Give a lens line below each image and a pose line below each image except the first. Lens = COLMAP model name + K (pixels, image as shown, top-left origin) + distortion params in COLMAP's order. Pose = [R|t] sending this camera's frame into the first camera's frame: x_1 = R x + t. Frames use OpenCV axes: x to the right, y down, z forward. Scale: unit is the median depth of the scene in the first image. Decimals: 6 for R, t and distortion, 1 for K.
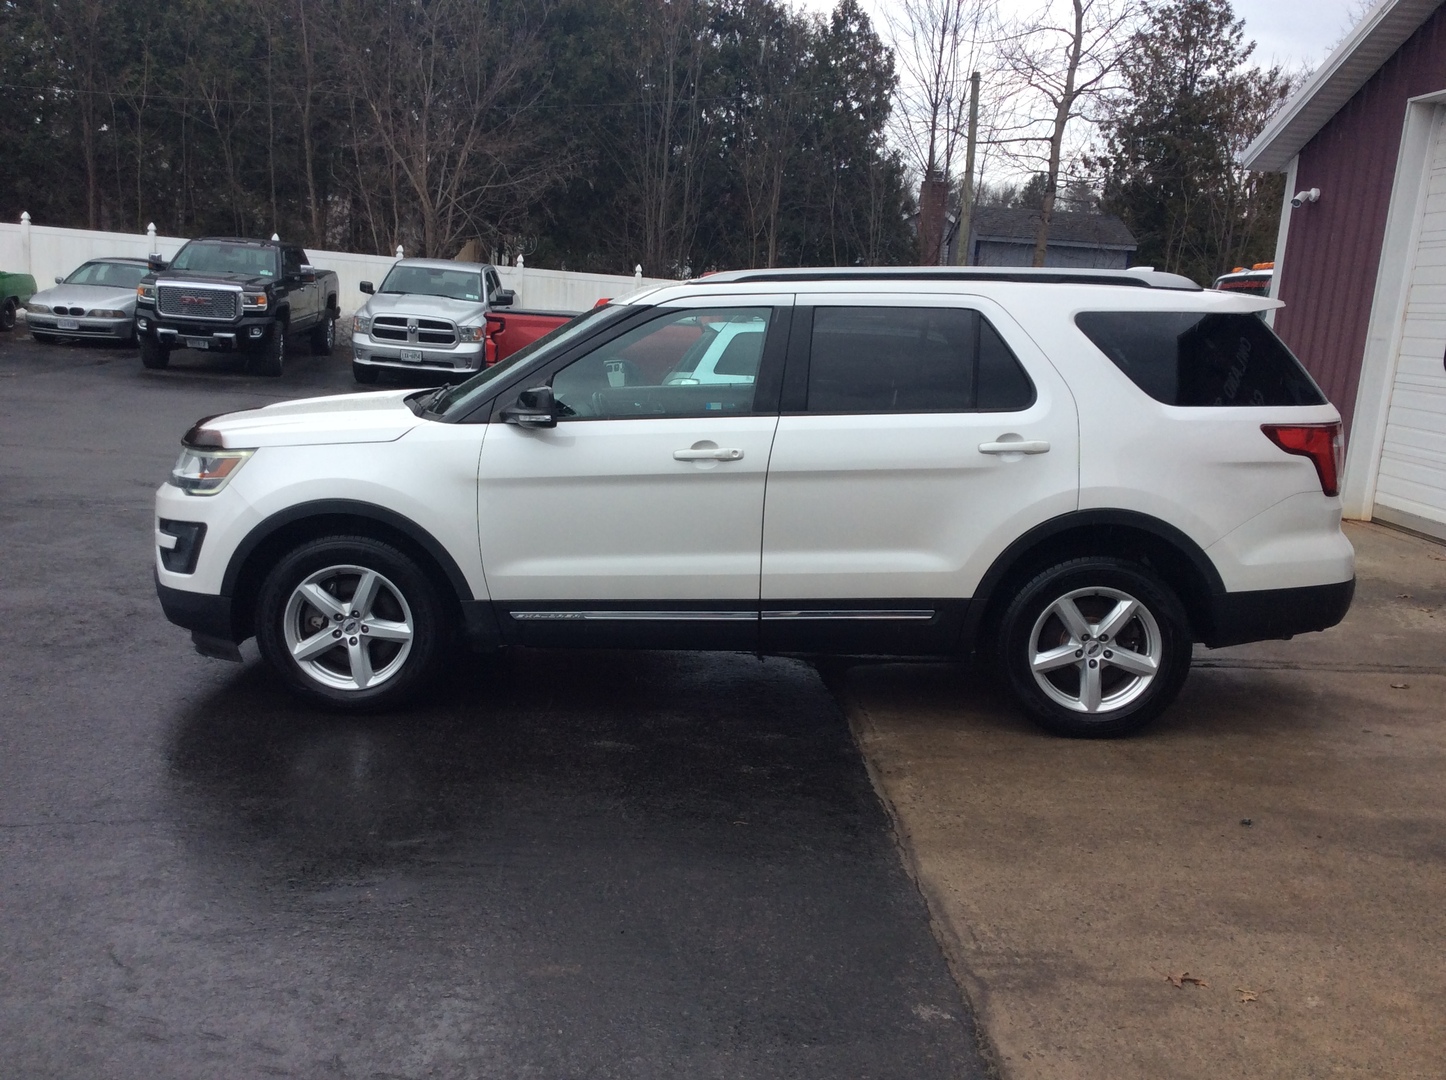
lens RADIAL K [[1341.2, 0, 723.0], [0, 1341.2, 540.0], [0, 0, 1]] dist [0.082024, -0.010902]
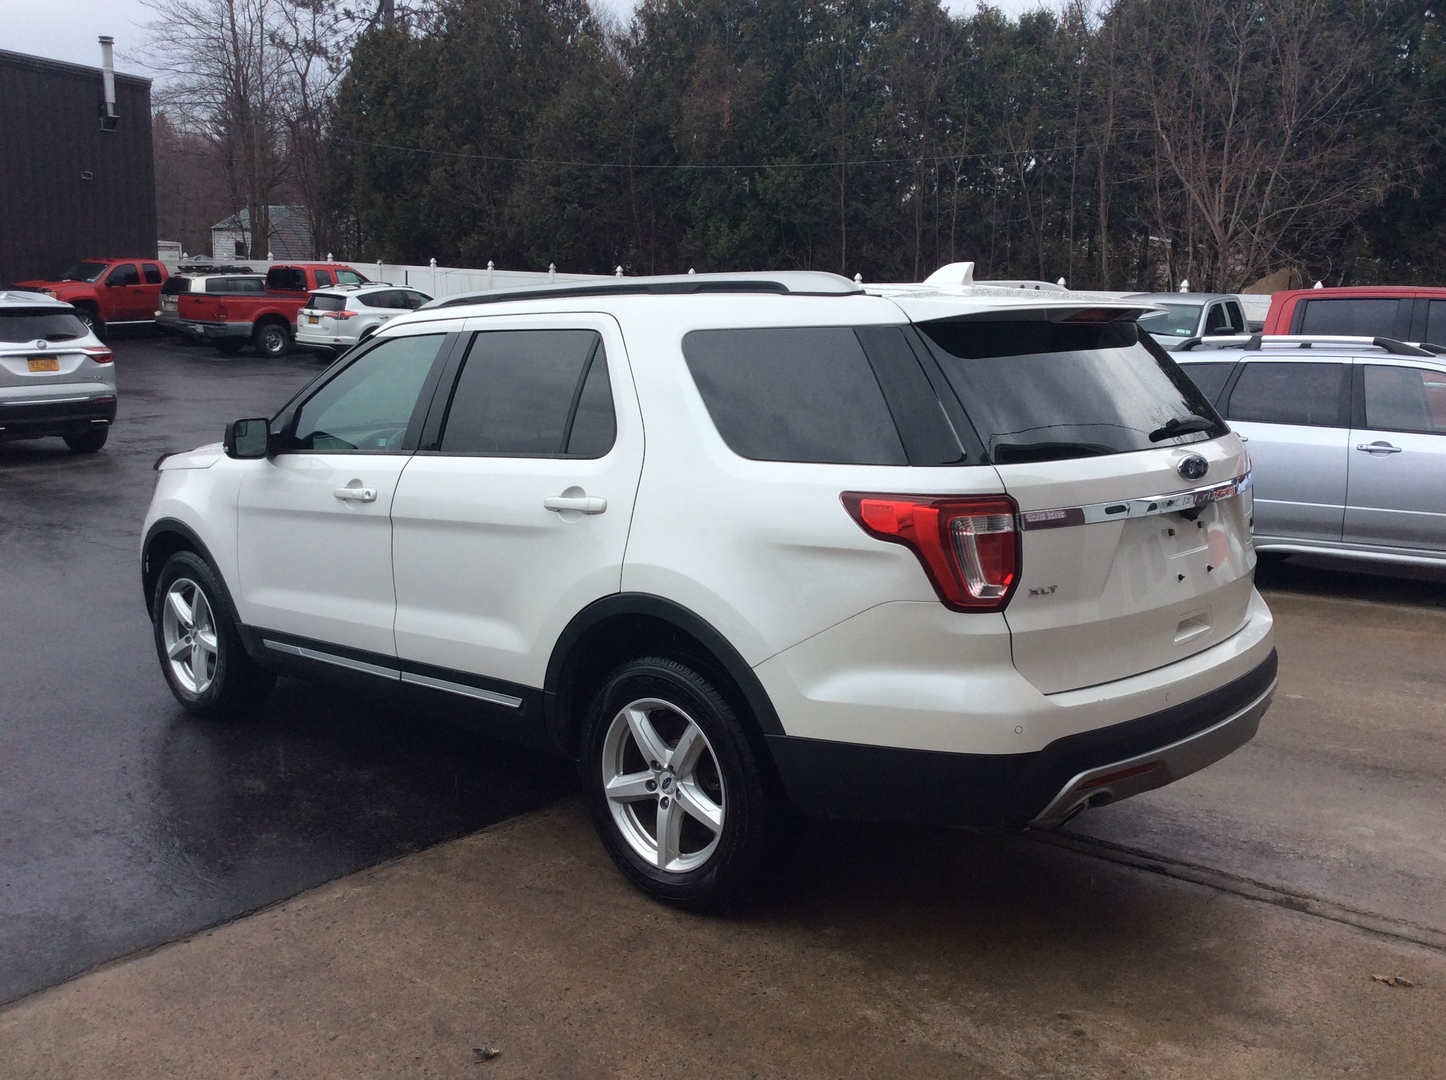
lens RADIAL K [[1341.2, 0, 723.0], [0, 1341.2, 540.0], [0, 0, 1]] dist [0.082024, -0.010902]
pose [[0.734919, 0.071224, -0.674405, 0.789294], [-0.092788, 0.995678, 0.004039, -0.058076], [0.671777, 0.059608, 0.738351, 0.471436]]
